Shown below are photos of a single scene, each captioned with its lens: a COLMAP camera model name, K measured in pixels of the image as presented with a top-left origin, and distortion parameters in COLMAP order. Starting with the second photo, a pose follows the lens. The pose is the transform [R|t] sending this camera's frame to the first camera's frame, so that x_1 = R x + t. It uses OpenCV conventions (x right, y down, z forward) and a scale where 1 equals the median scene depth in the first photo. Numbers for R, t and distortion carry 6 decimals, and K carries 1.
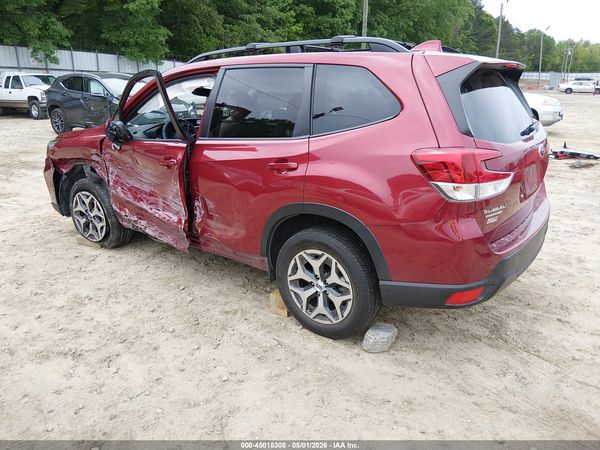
lens RADIAL K [[459.9, 0, 295.4], [0, 459.9, 223.0], [0, 0, 1]] dist [0.069337, -0.115610]
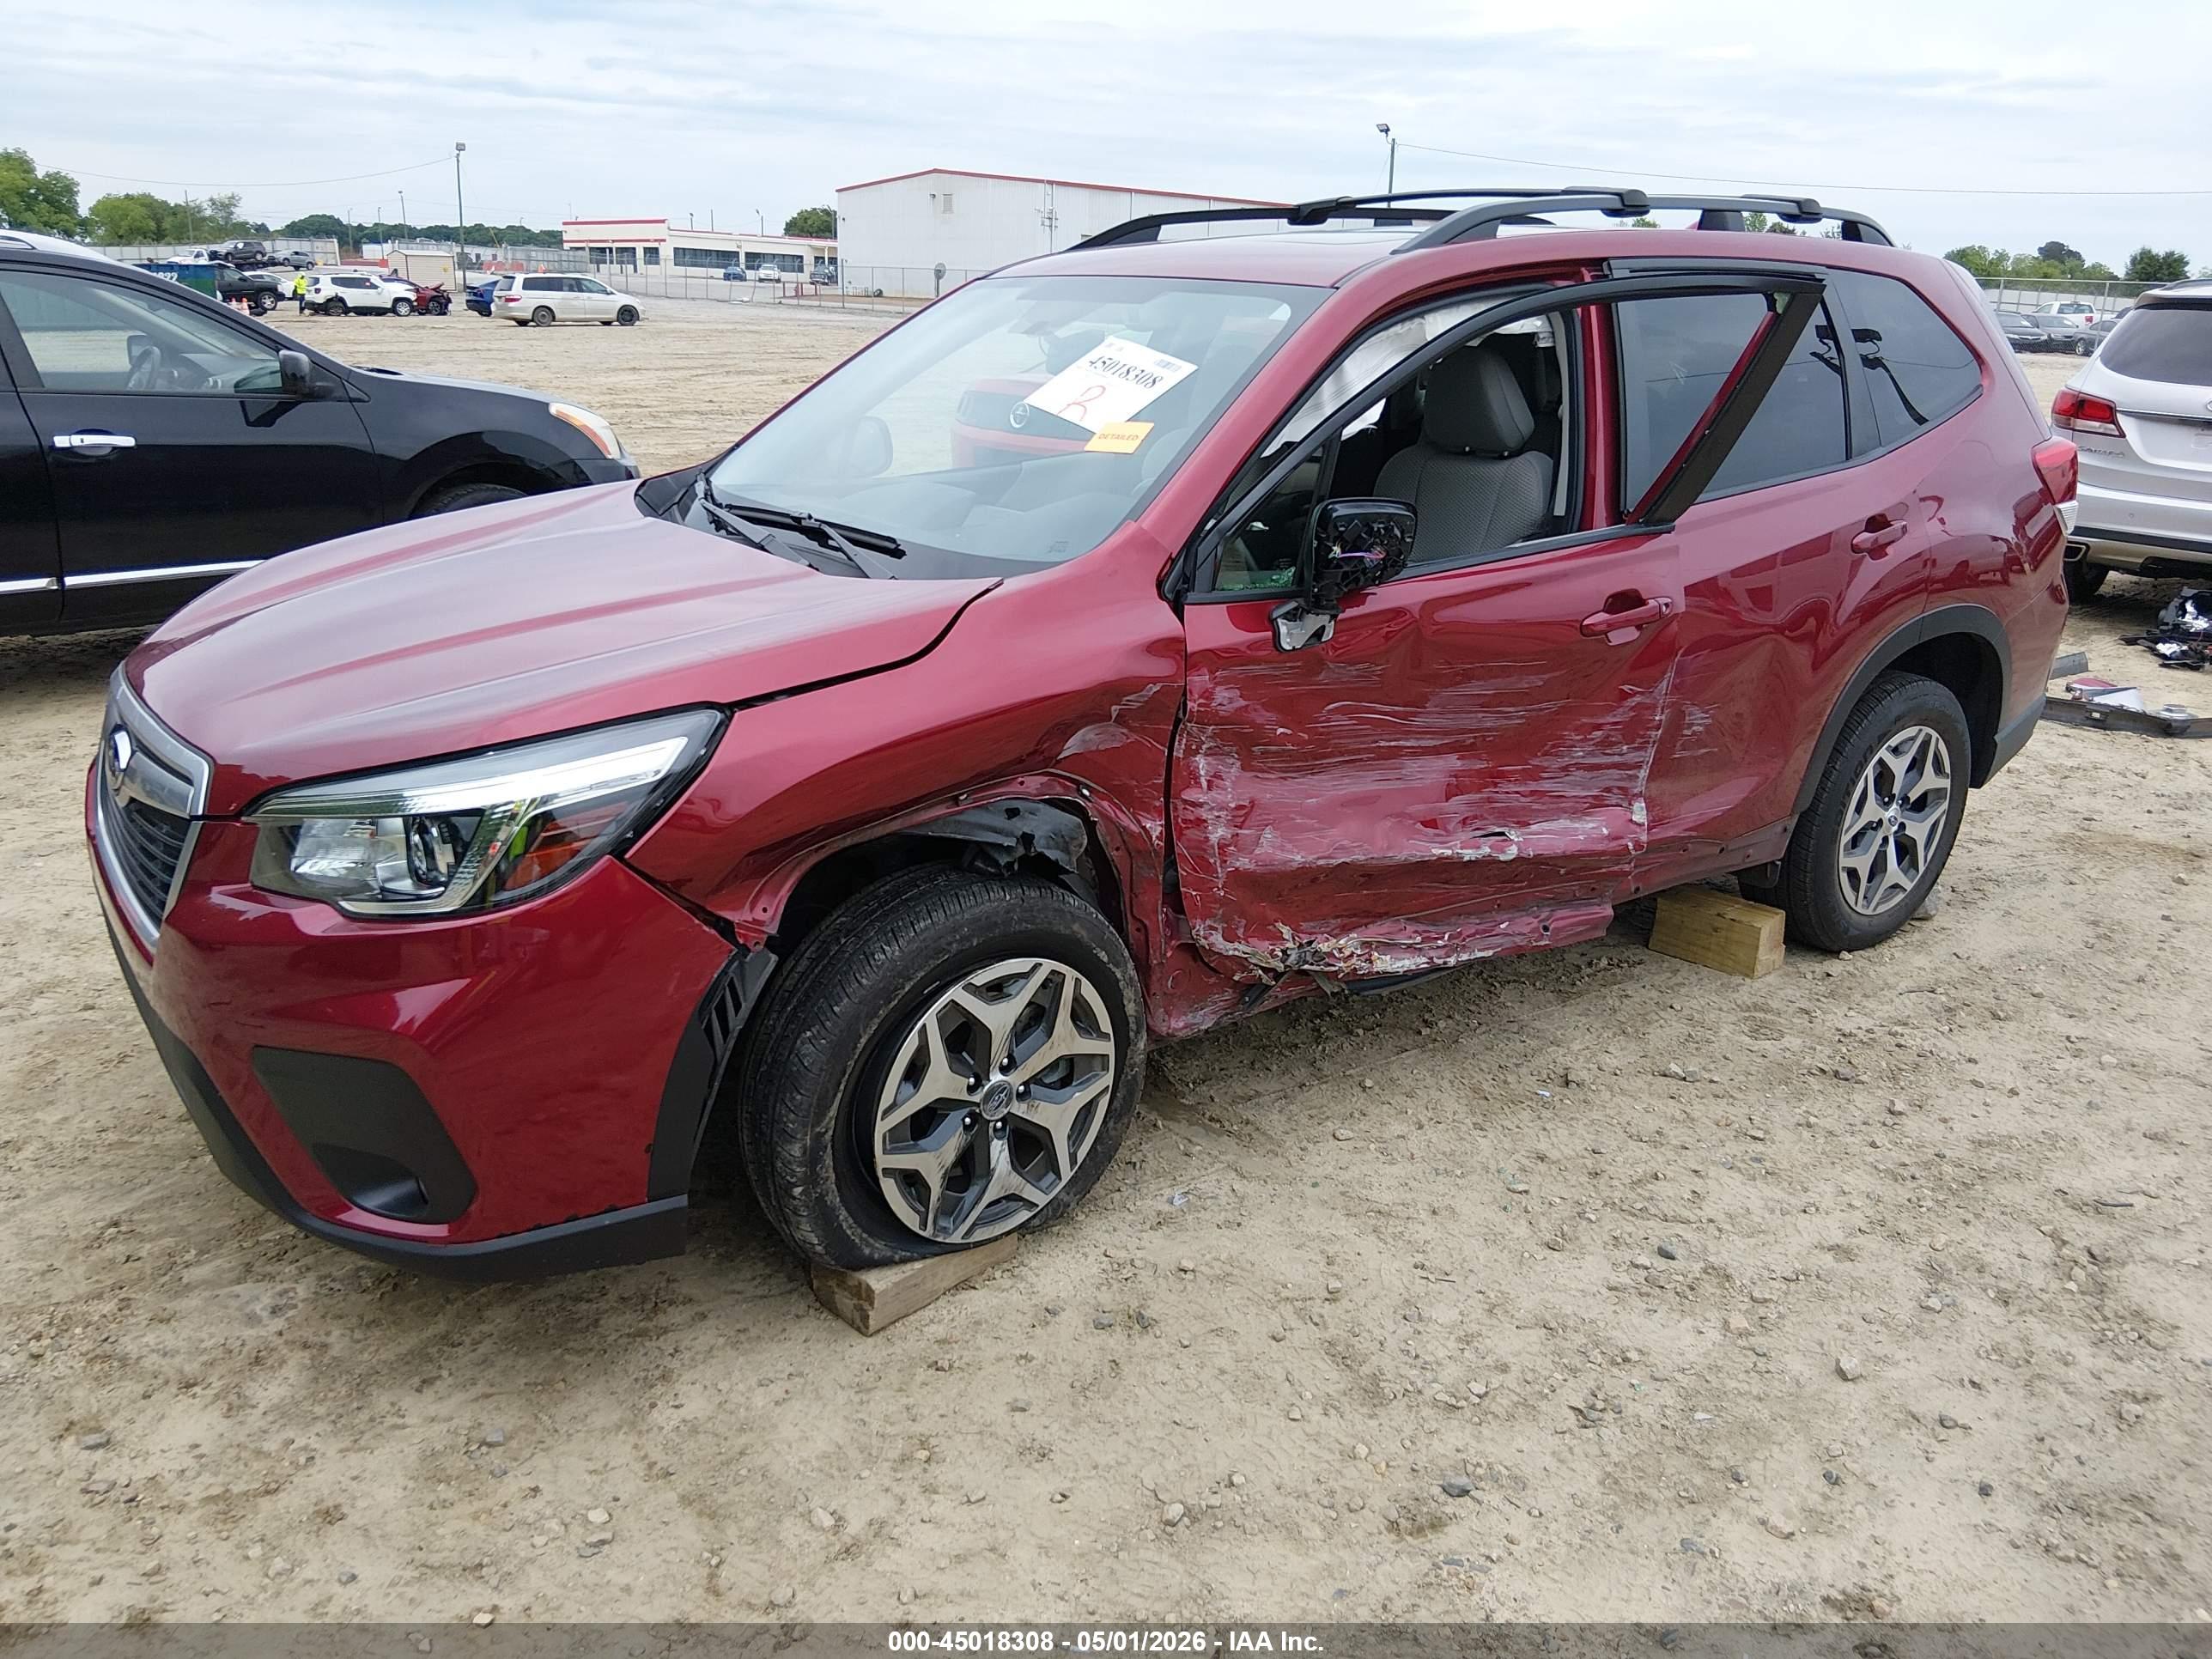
lens RADIAL K [[1695.4, 0, 1112.6], [0, 1695.4, 827.1], [0, 0, 1]] dist [0.069337, -0.115610]
pose [[0.275656, -0.288095, 0.917069, -1.399447], [0.265787, 0.939681, 0.215308, -0.333904], [-0.923781, 0.184394, 0.335600, 1.045314]]
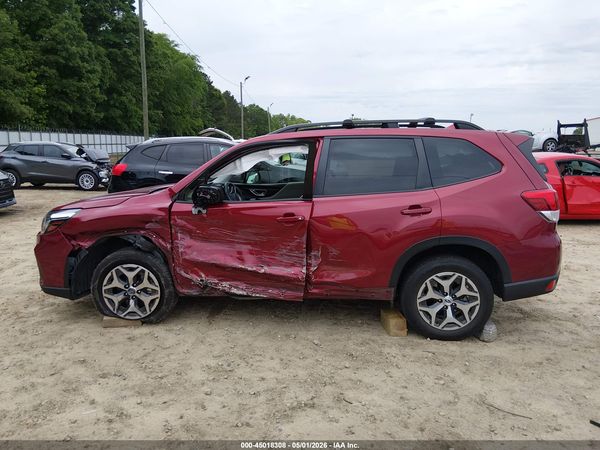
lens RADIAL K [[459.9, 0, 299.6], [0, 459.9, 221.4], [0, 0, 1]] dist [0.069337, -0.115610]
pose [[0.846591, -0.078631, 0.526404, -0.901192], [0.149635, 0.984299, -0.093622, -0.021924], [-0.510777, 0.158028, 0.845064, 0.068160]]
